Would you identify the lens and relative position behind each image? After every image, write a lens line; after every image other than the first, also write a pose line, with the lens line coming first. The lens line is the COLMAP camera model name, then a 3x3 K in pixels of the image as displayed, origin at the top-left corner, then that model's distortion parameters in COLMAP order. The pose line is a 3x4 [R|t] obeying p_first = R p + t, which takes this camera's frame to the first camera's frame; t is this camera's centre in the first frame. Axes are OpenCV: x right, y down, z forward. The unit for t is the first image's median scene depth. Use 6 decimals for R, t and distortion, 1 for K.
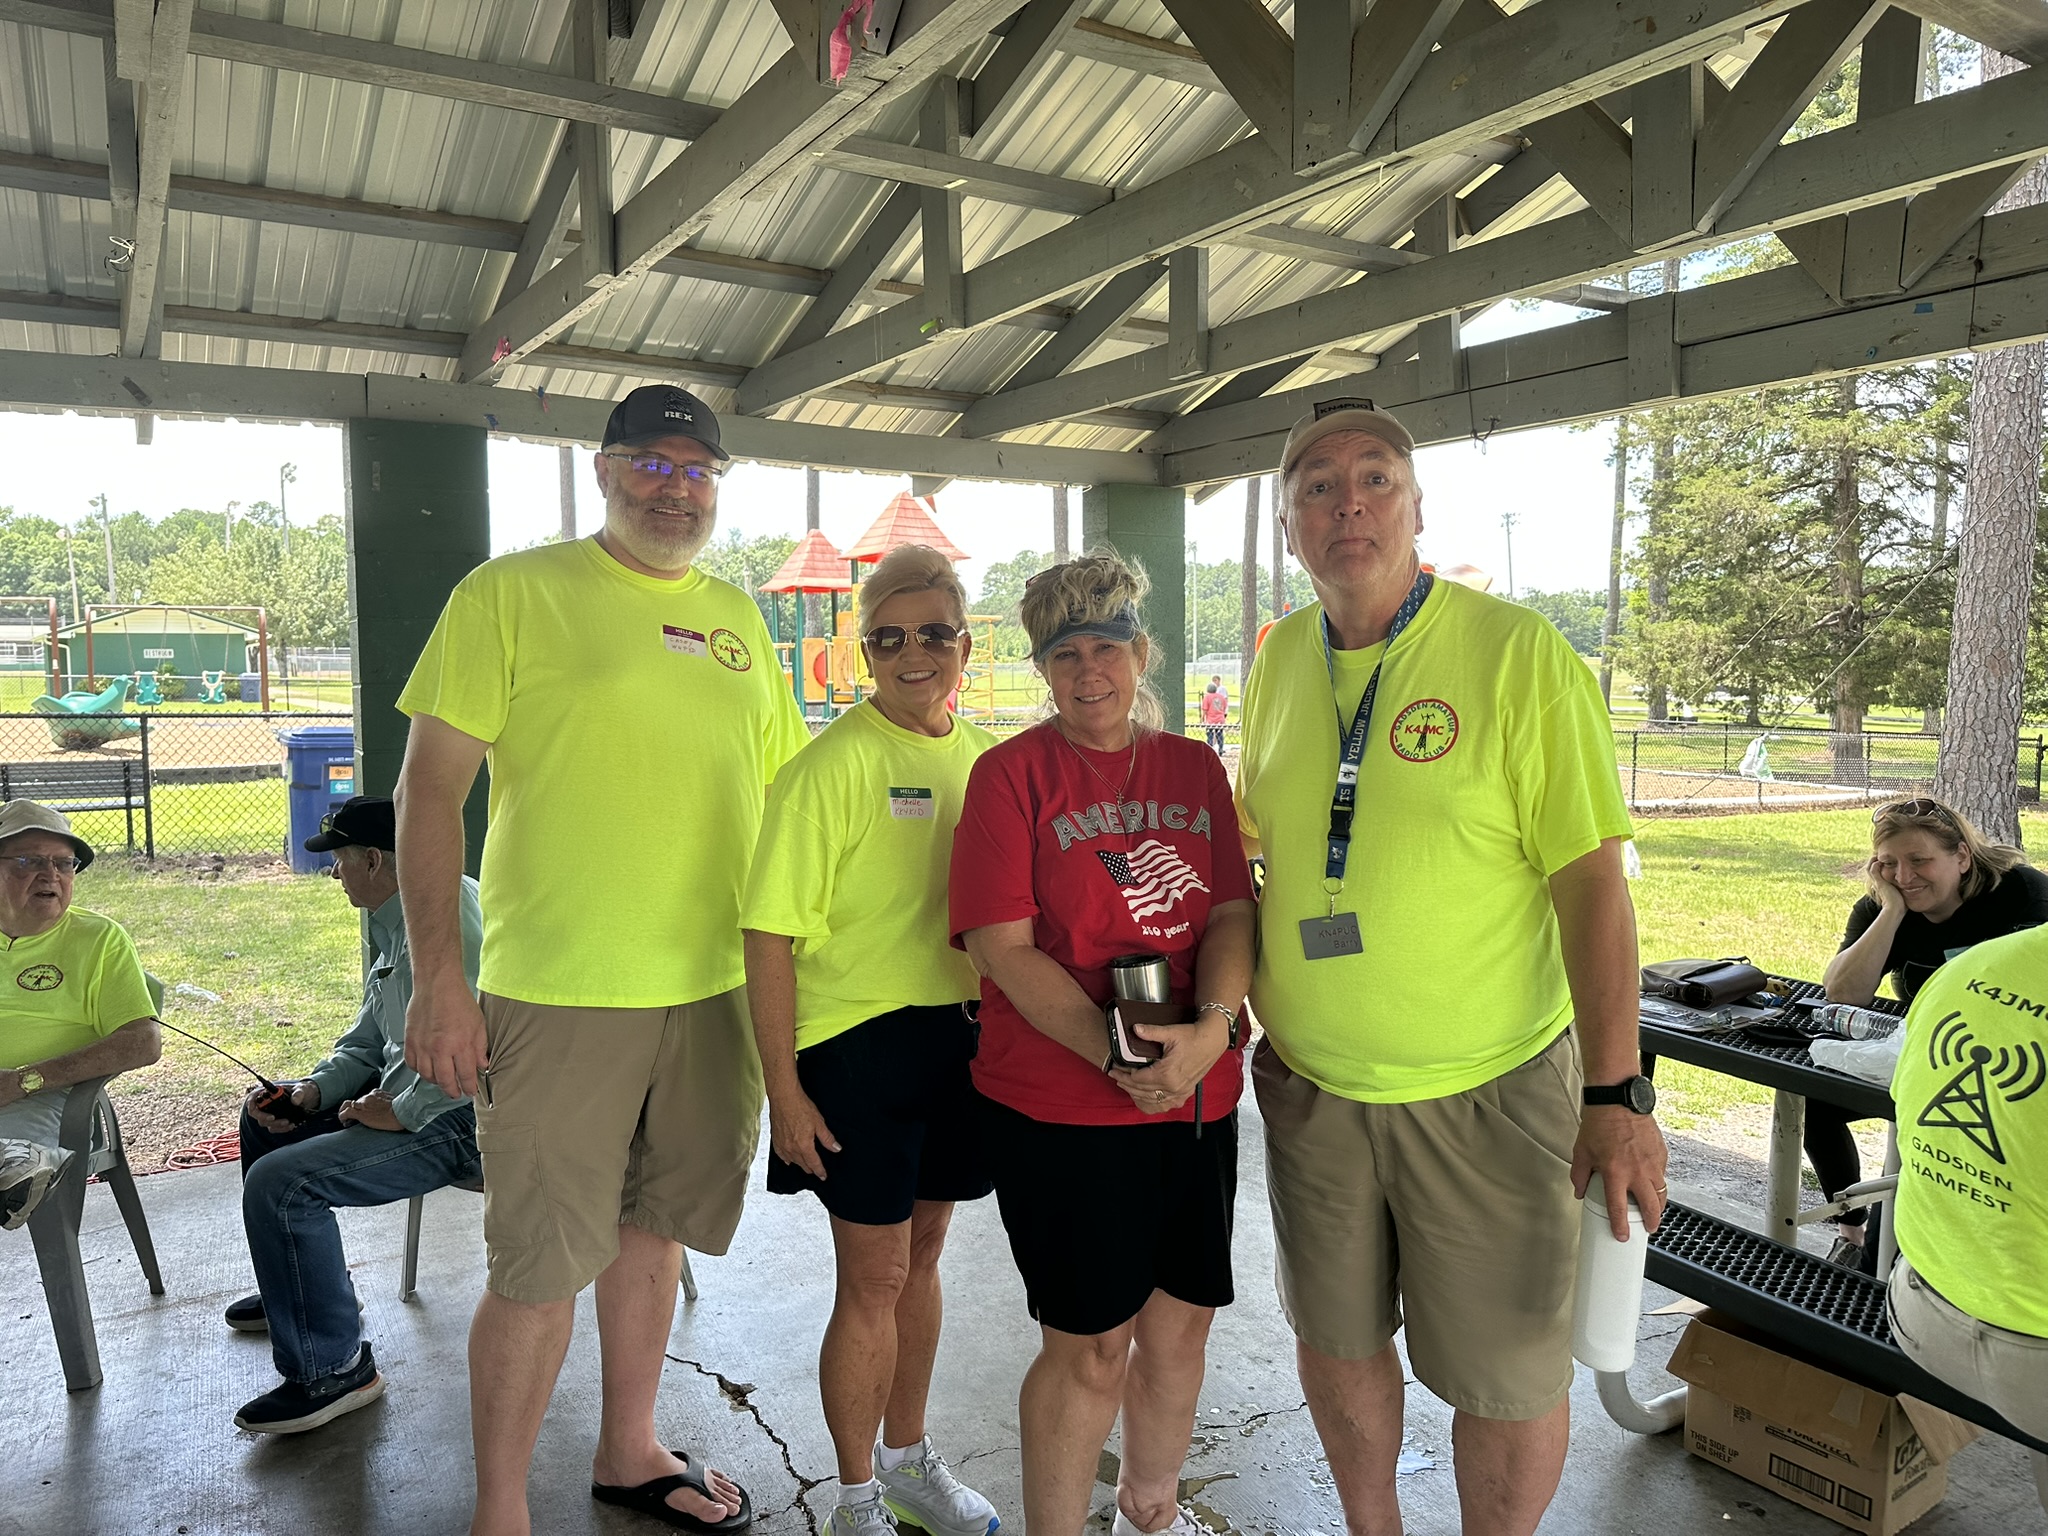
lens RADIAL K [[1457.7, 0, 1024.0], [0, 1457.7, 768.0], [0, 0, 1]] dist [0.021945, -0.000881]
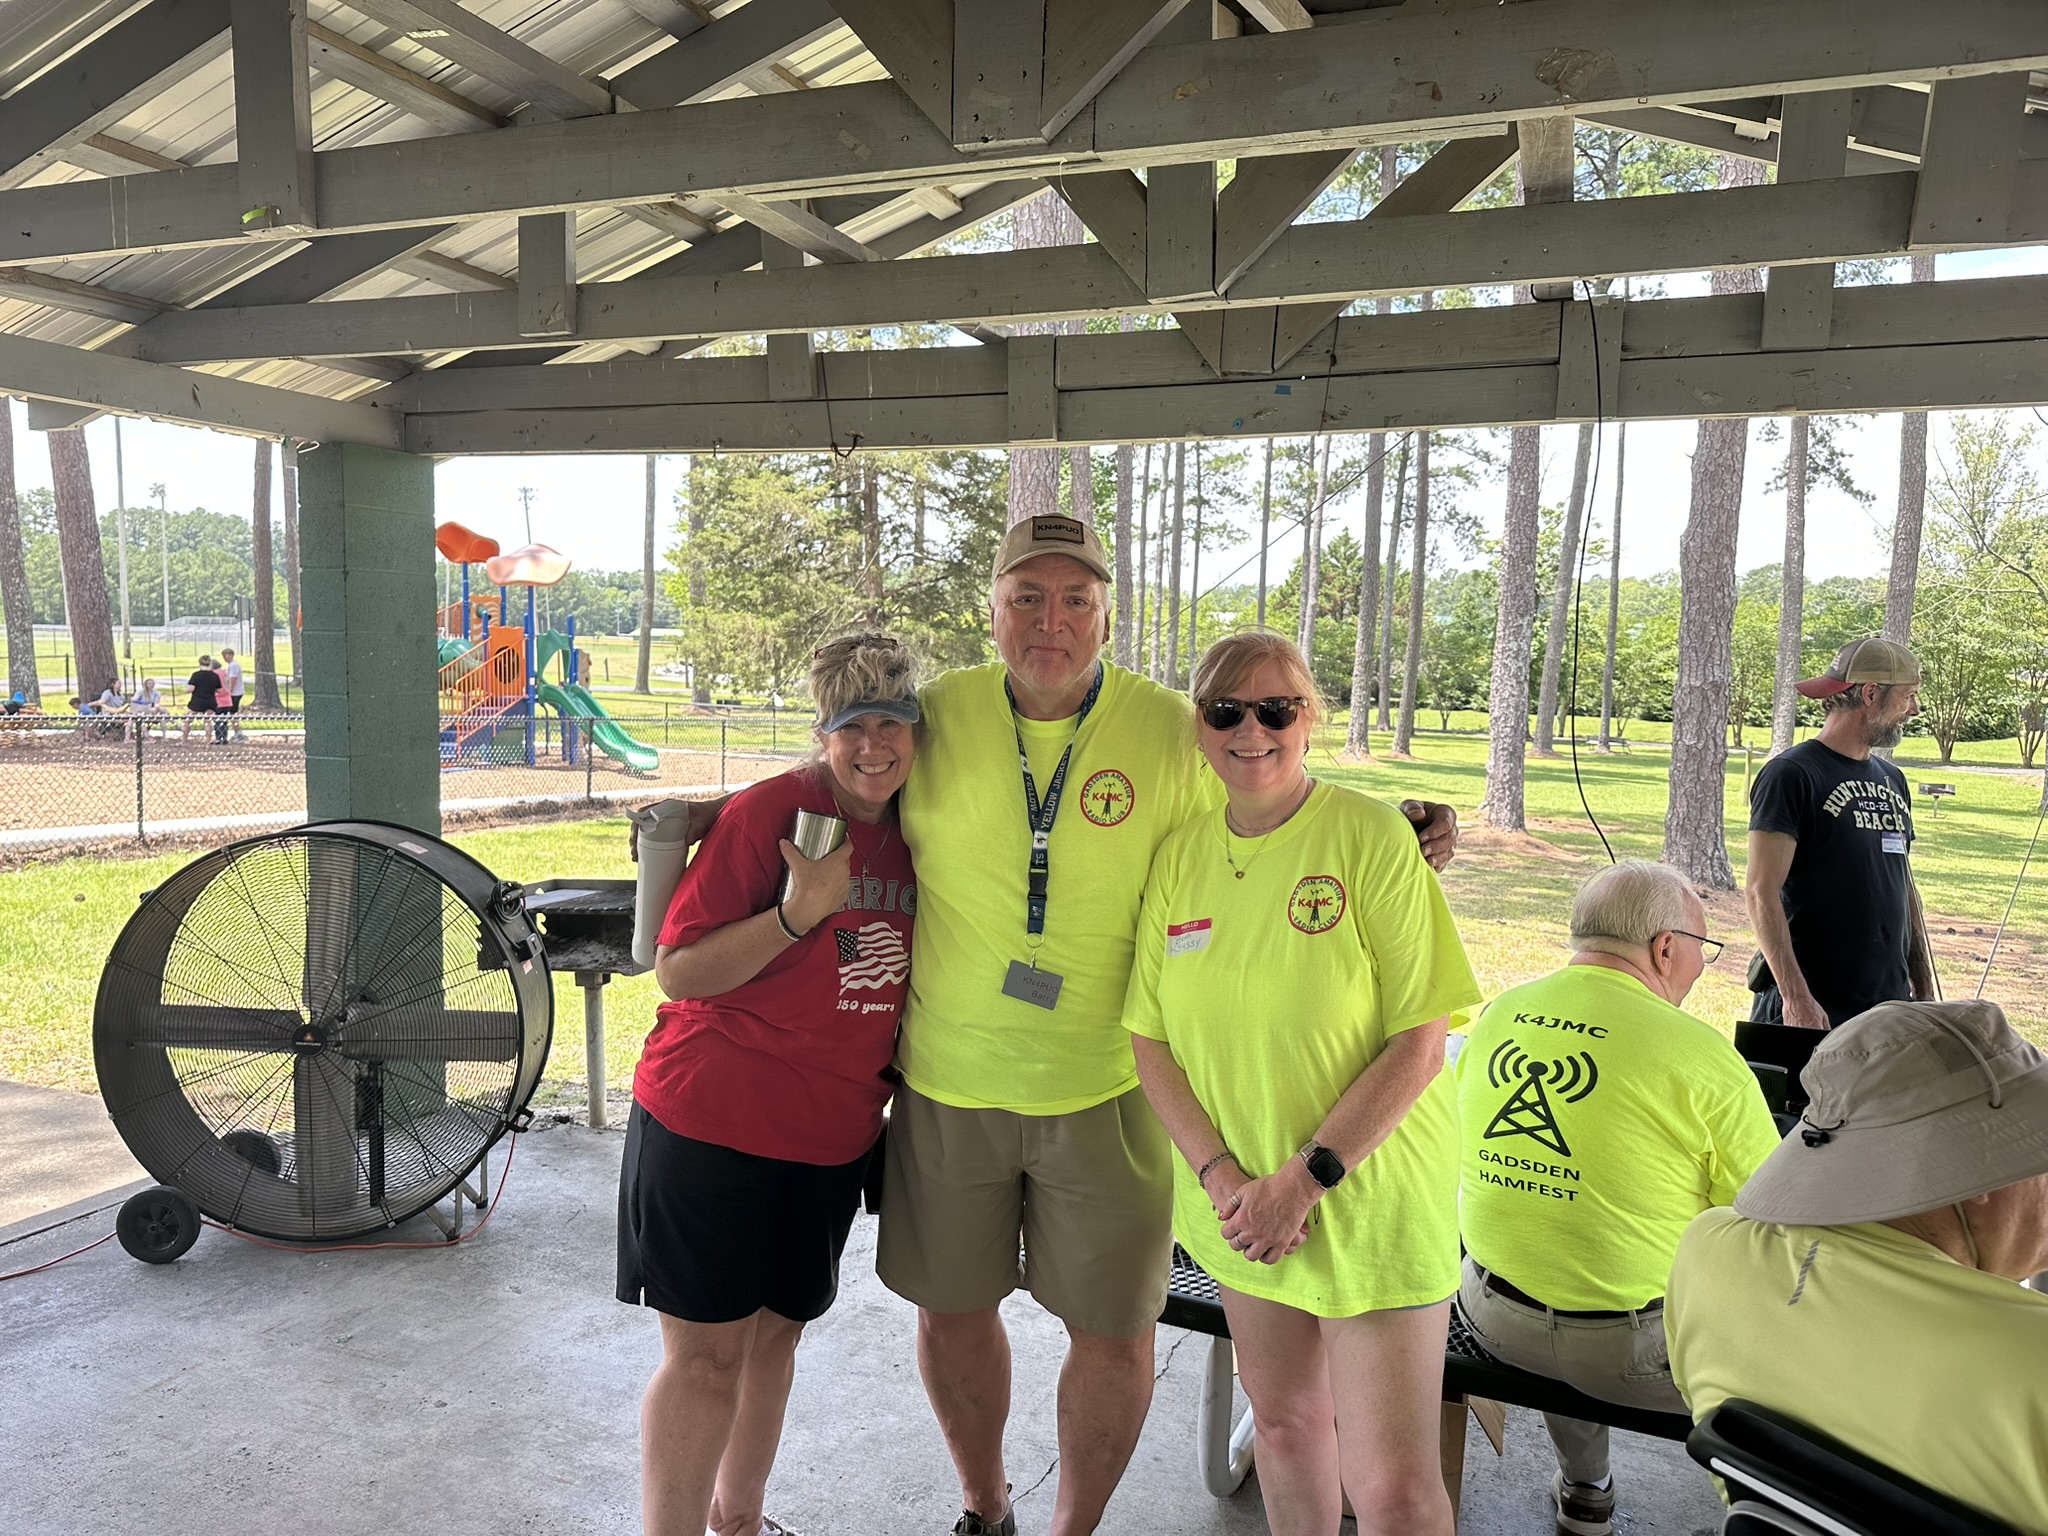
lens RADIAL K [[1437.9, 0, 1021.4], [0, 1437.9, 841.5], [0, 0, 1]] dist [0.025281, 0.000341]
pose [[0.797307, -0.056033, 0.600967, -0.222024], [0.015931, 0.997288, 0.071849, -0.046563], [-0.603363, -0.047712, 0.796038, 0.211122]]
